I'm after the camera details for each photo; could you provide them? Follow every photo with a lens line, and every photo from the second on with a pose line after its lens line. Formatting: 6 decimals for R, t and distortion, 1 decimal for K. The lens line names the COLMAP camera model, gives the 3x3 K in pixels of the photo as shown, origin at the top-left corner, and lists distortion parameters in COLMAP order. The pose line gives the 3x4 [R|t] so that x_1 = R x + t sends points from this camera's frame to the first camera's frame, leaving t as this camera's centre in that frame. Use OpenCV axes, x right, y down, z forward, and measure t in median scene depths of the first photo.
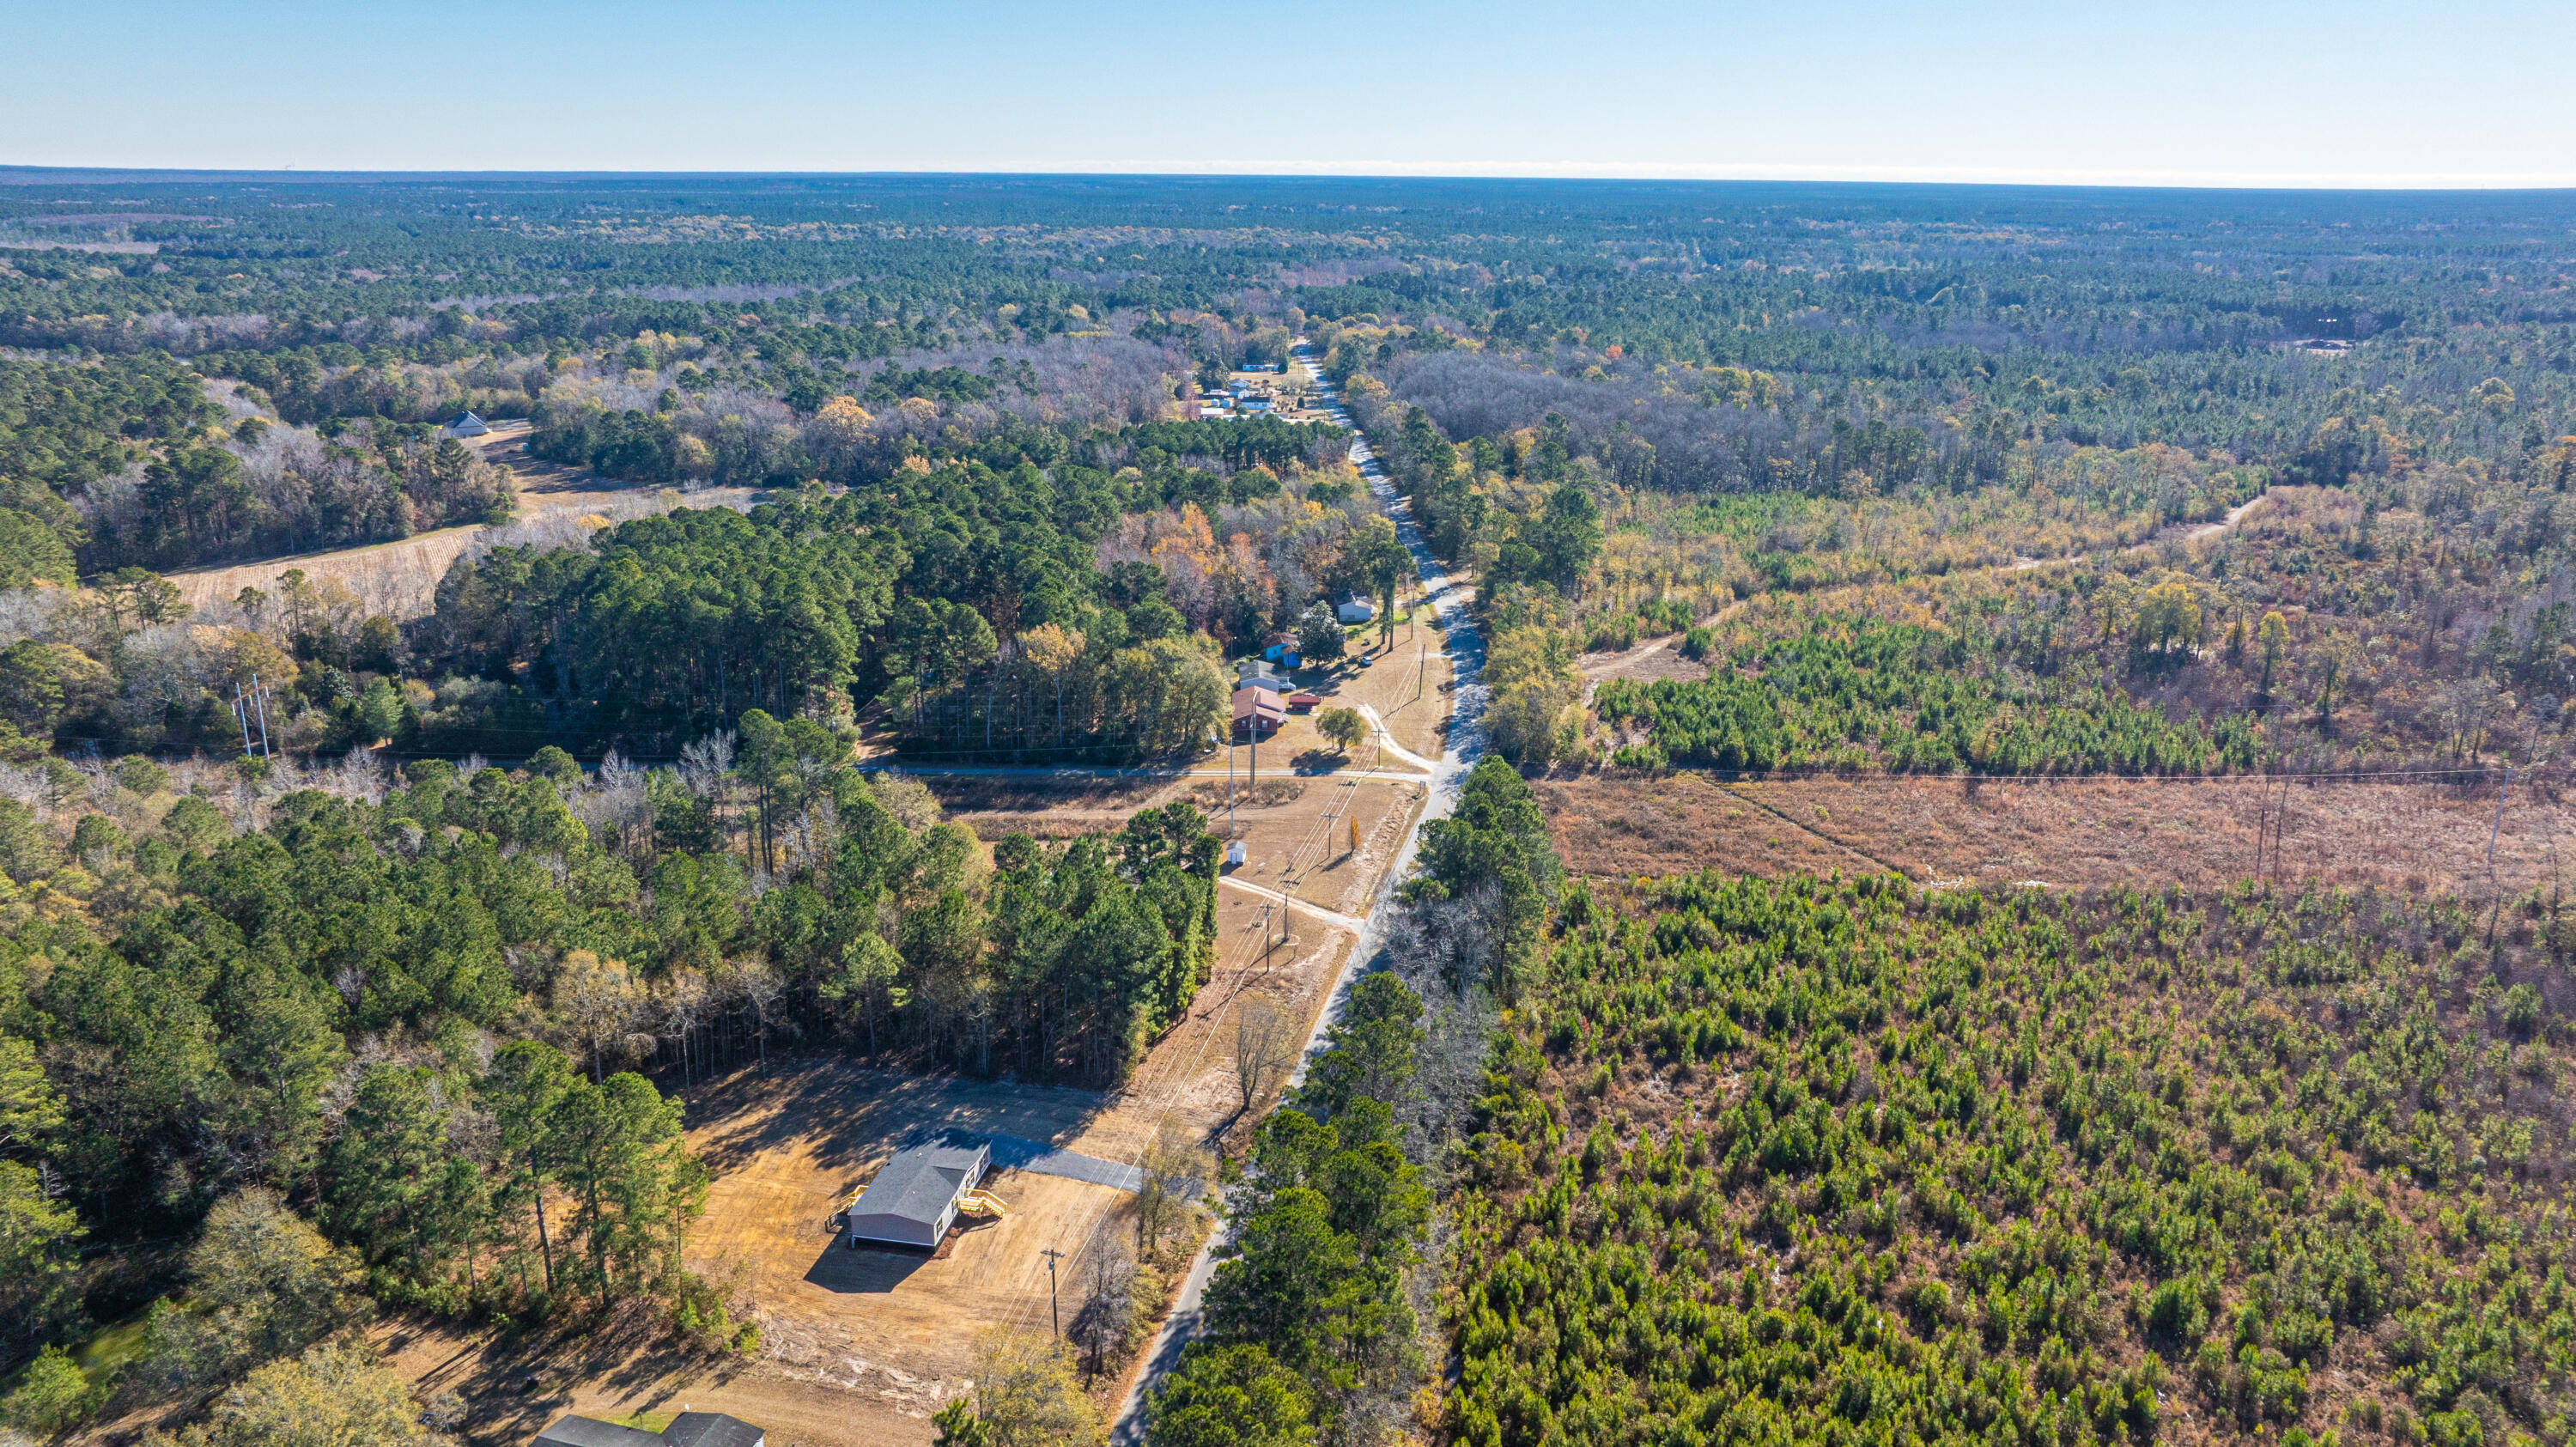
lens RADIAL K [[1813.2, 0, 1335.0], [0, 1813.2, 723.5], [0, 0, 1]] dist [-0.001662, -0.000840]
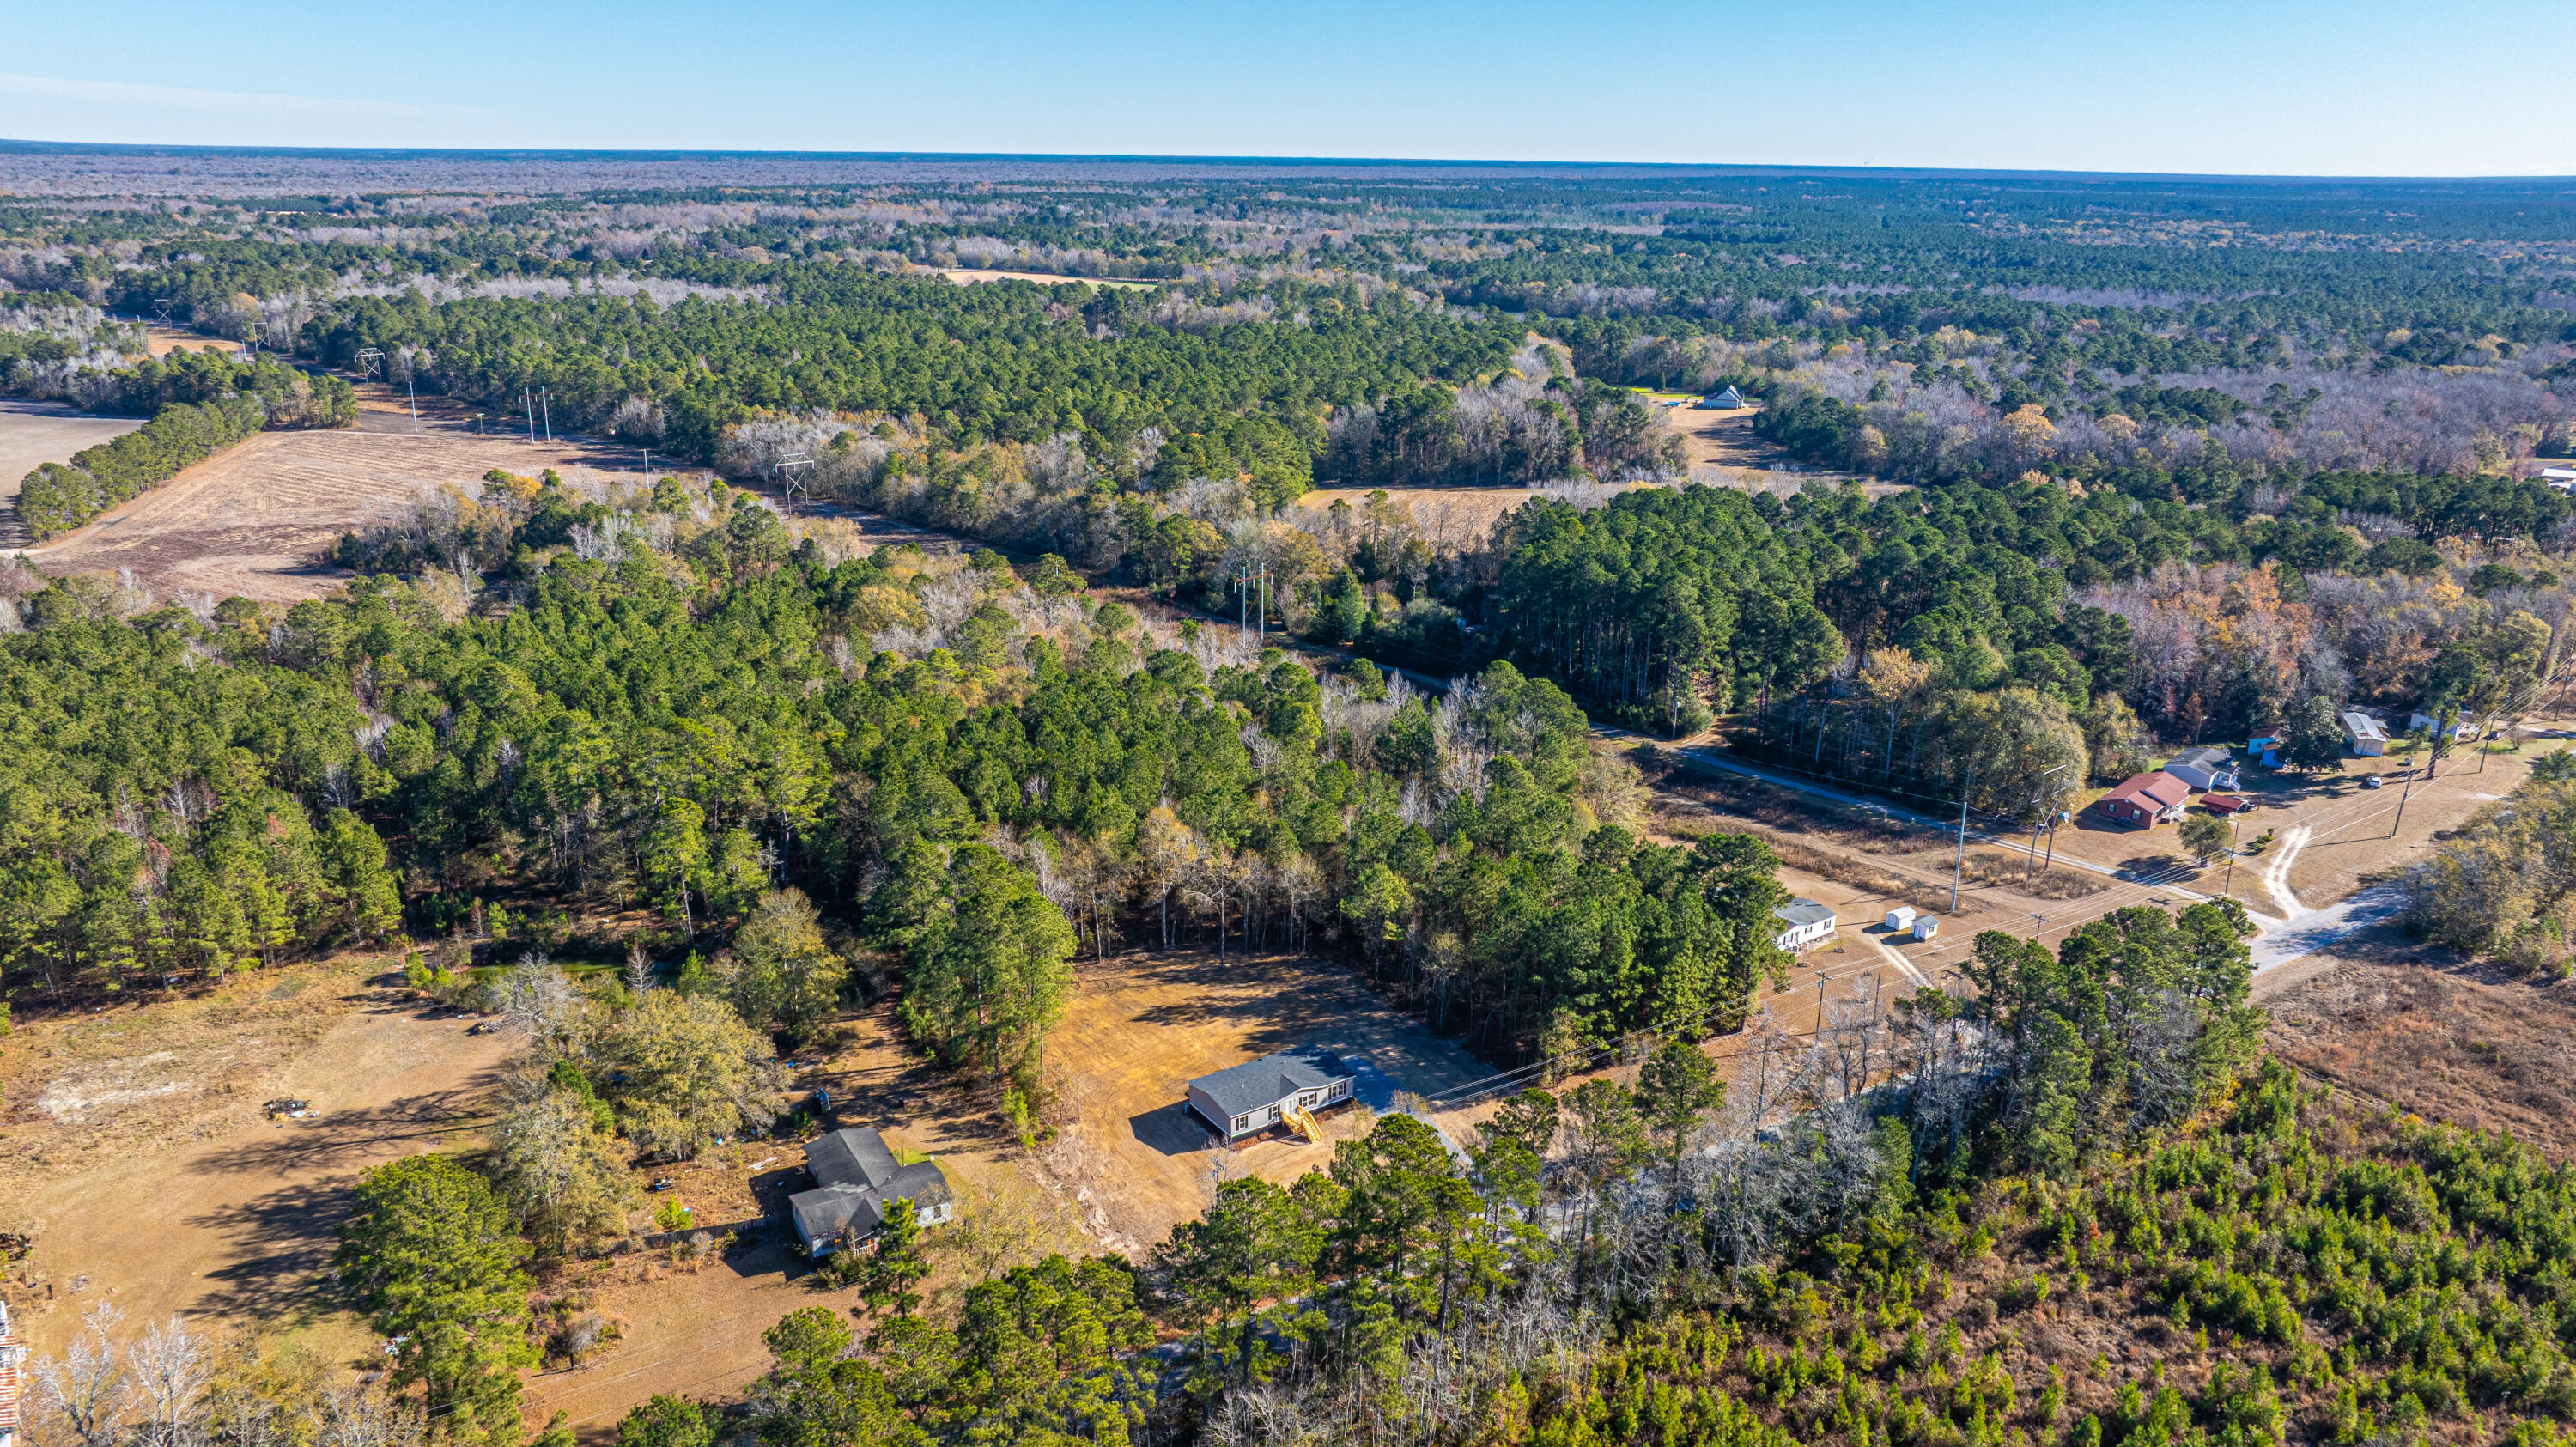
lens RADIAL K [[1813.2, 0, 1335.0], [0, 1813.2, 723.5], [0, 0, 1]] dist [-0.001662, -0.000840]
pose [[0.717579, 0.219048, -0.661134, 0.260600], [-0.219342, 0.972027, 0.083985, -0.032230], [0.661036, 0.084749, 0.745553, 0.106619]]
